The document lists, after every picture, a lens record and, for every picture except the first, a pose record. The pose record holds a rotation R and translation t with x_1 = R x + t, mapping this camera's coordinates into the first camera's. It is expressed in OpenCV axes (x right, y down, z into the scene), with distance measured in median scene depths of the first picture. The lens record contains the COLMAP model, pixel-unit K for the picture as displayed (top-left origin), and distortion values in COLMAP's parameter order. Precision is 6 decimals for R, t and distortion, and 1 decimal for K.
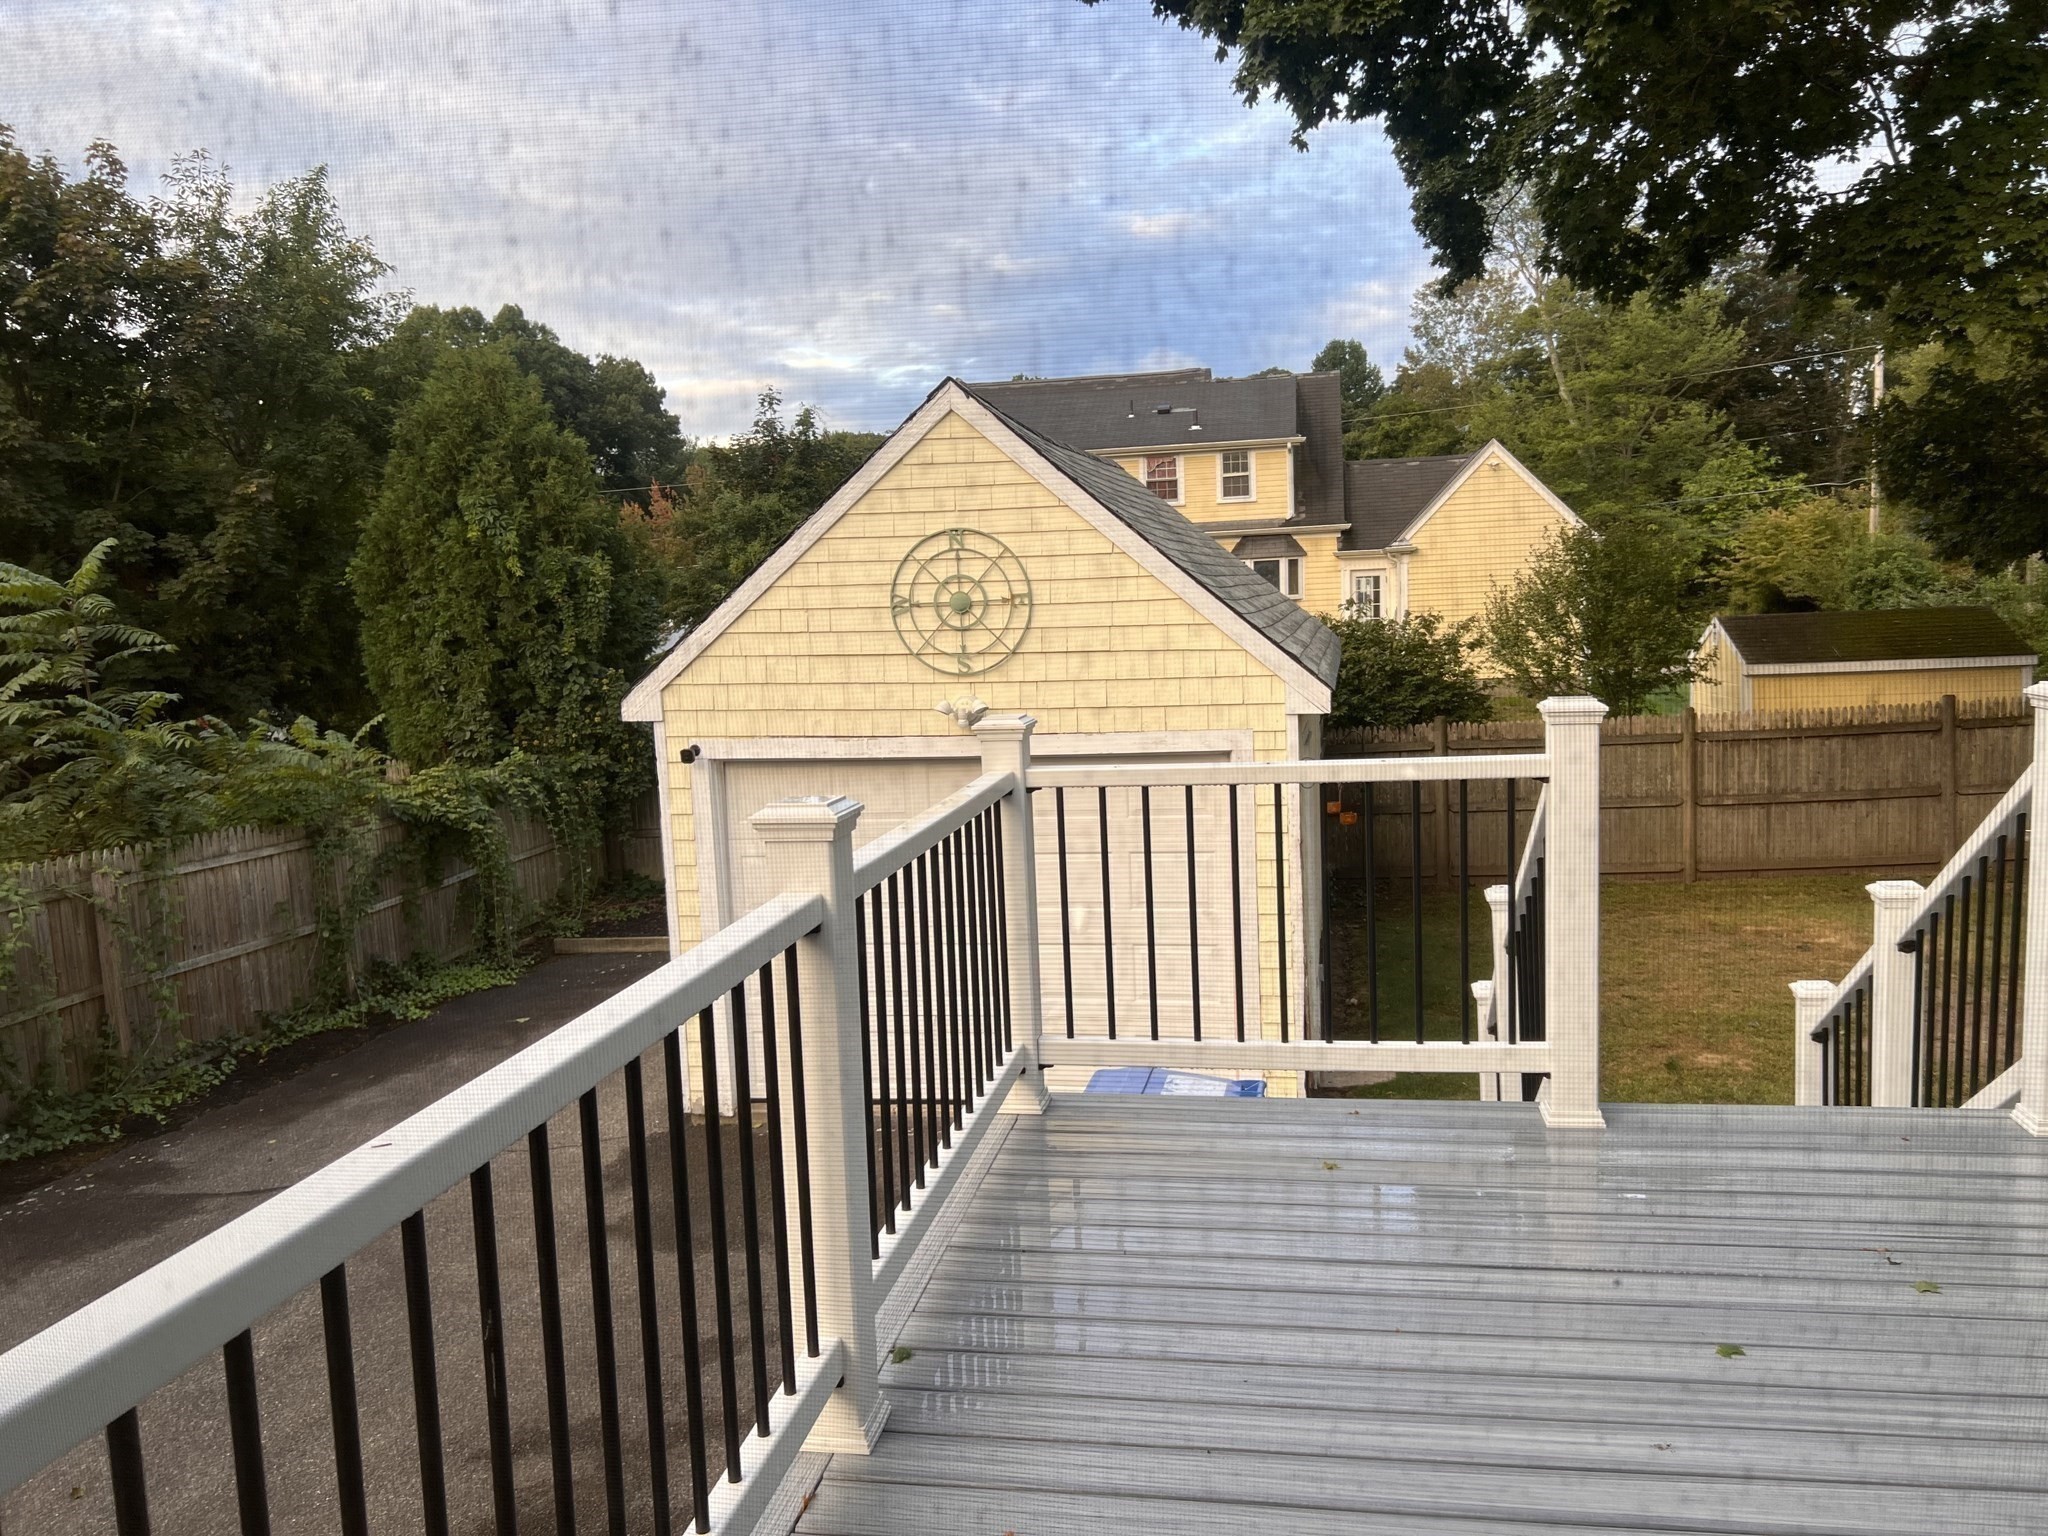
lens RADIAL K [[1532.5, 0, 1034.7], [0, 1532.5, 781.2], [0, 0, 1]] dist [0.063430, -0.061082]
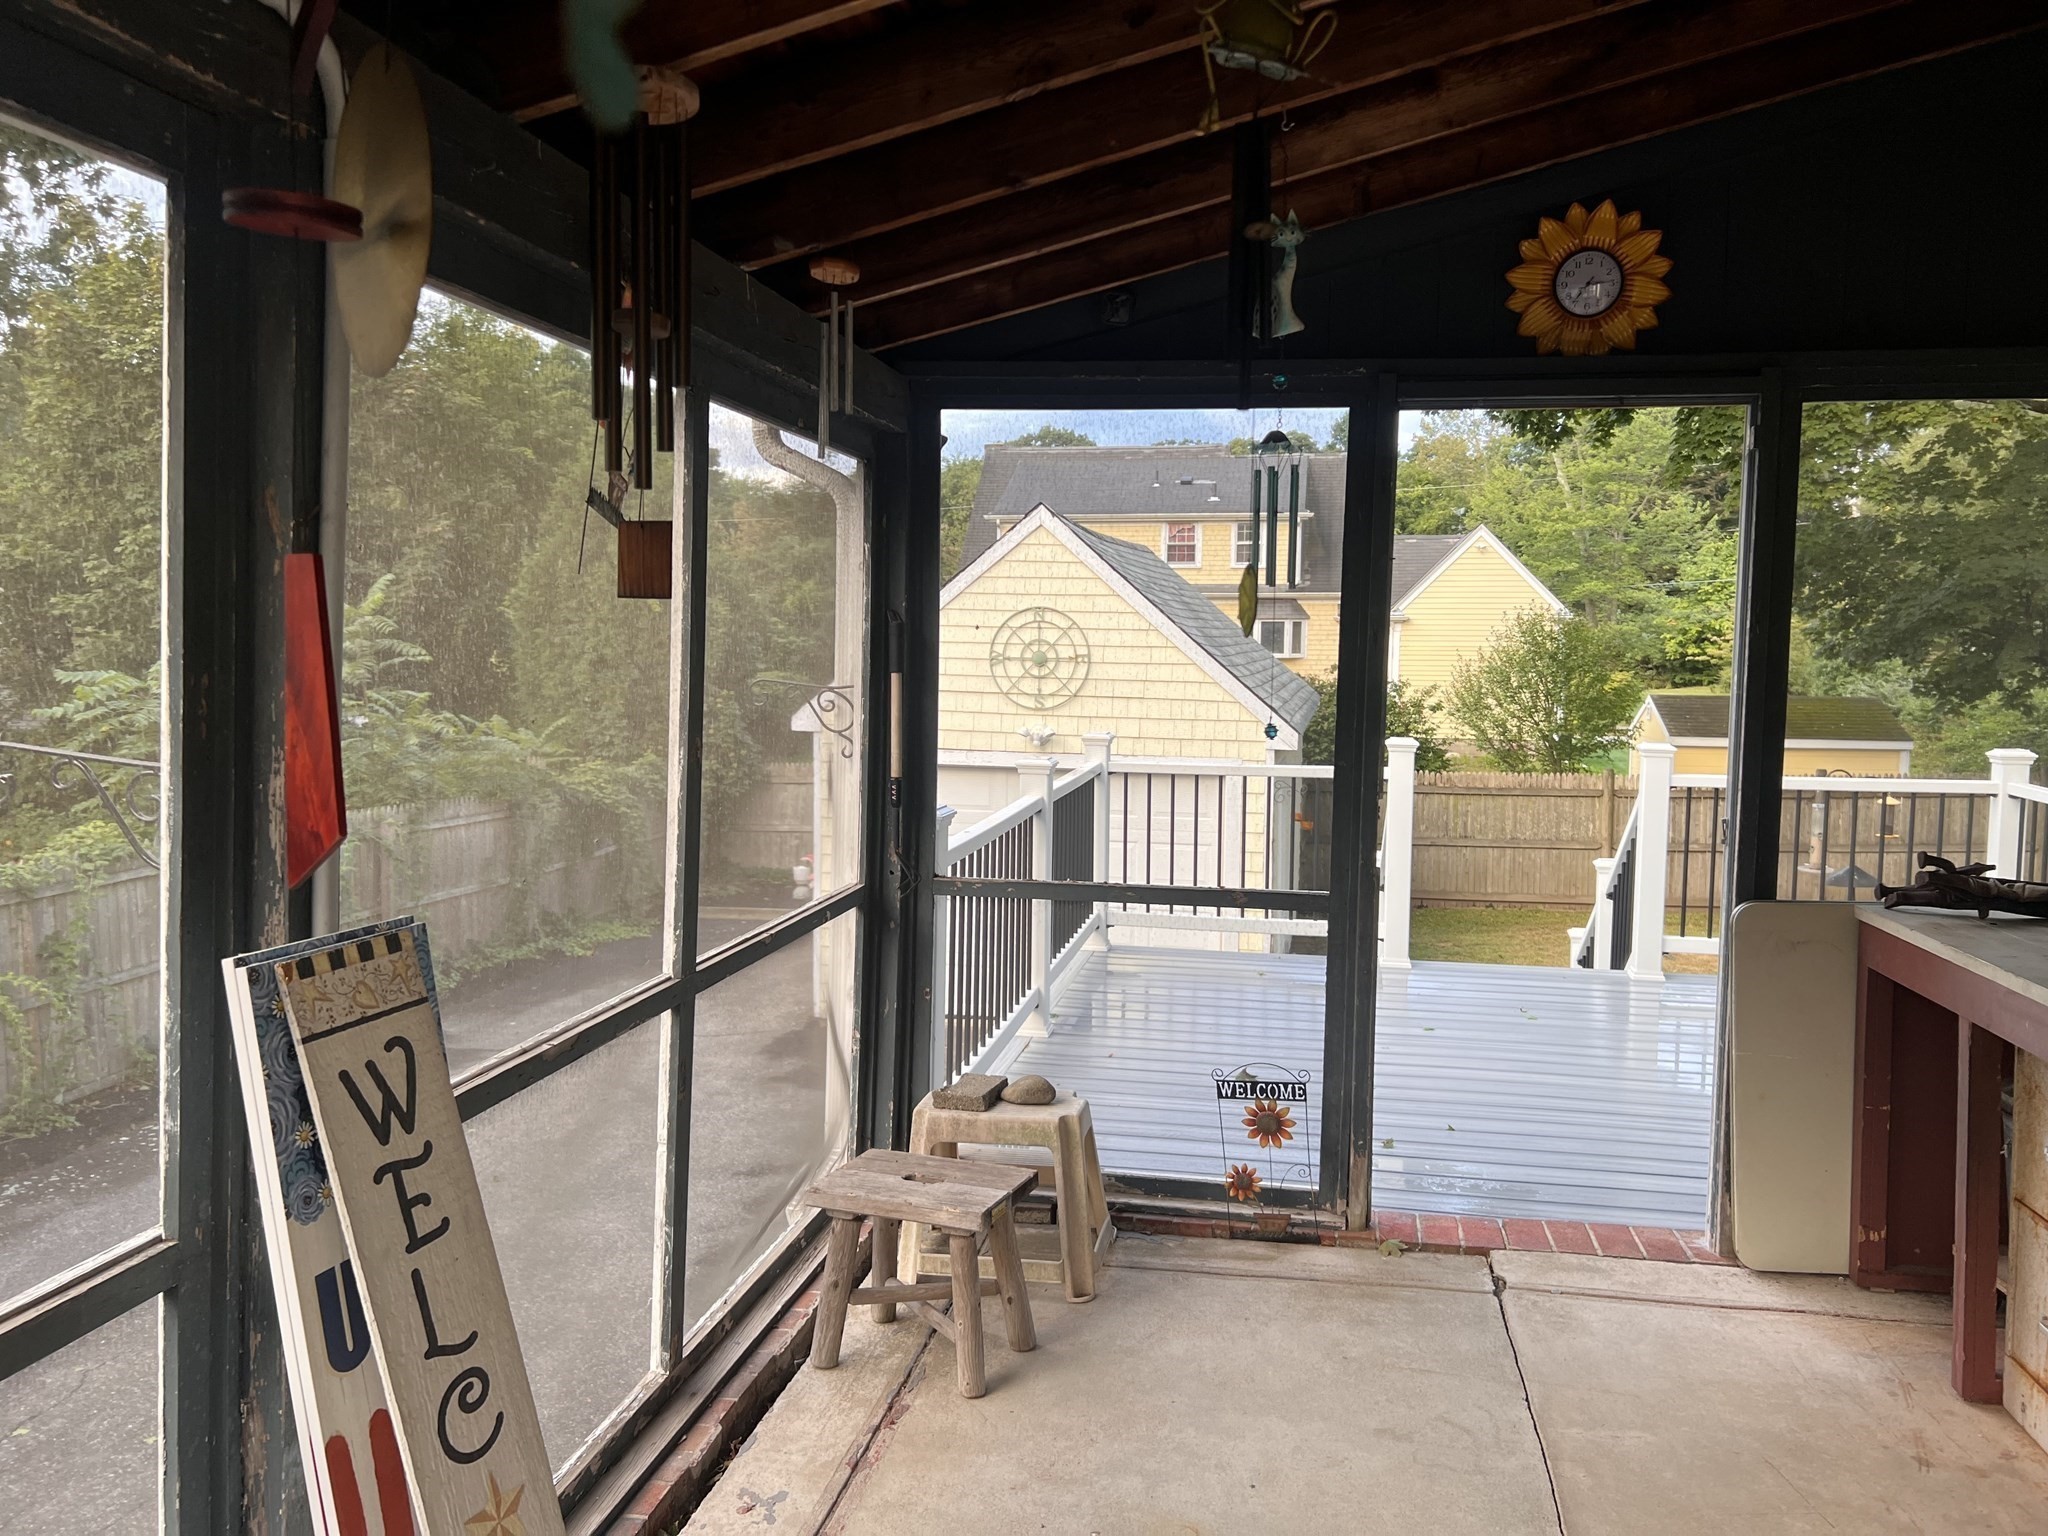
lens RADIAL K [[1532.5, 0, 1017.8], [0, 1532.5, 760.6], [0, 0, 1]] dist [0.063430, -0.061082]
pose [[0.998482, 0.053098, -0.014631, -0.022884], [-0.053626, 0.997820, -0.038465, 0.017509], [0.012557, 0.039191, 0.999153, -0.218554]]
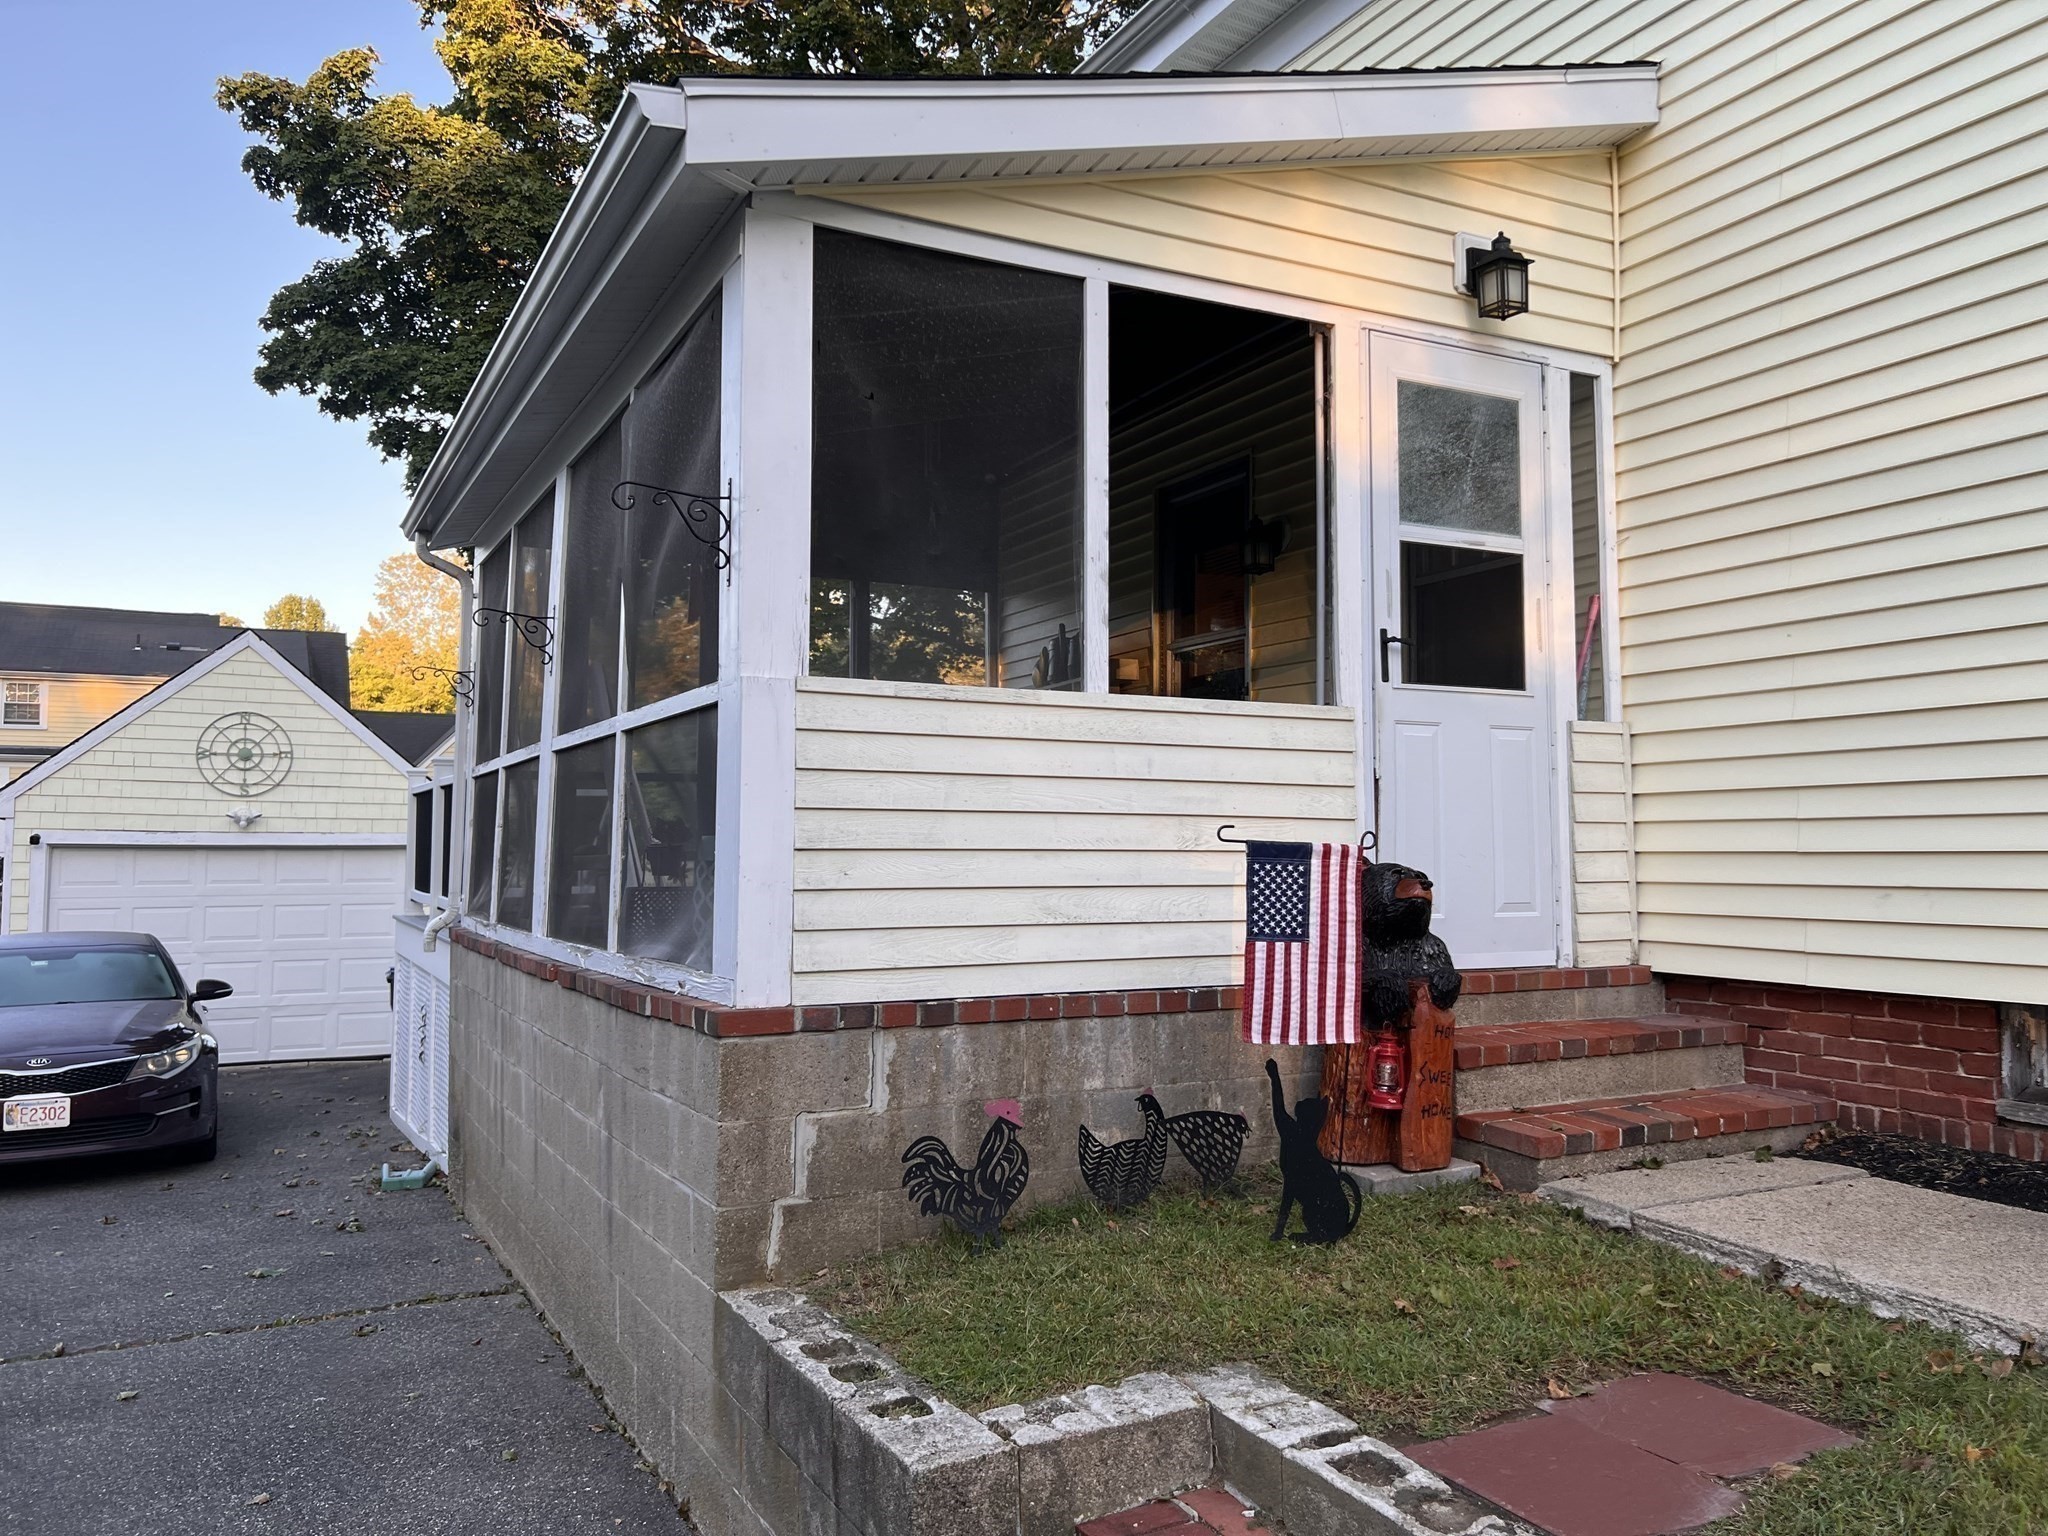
lens RADIAL K [[1532.5, 0, 1038.8], [0, 1532.5, 748.1], [0, 0, 1]] dist [0.063430, -0.061082]
pose [[0.790726, 0.077564, 0.607237, -0.215203], [0.043047, 0.982440, -0.181545, 0.123531], [-0.610655, 0.169692, 0.773502, -0.474227]]
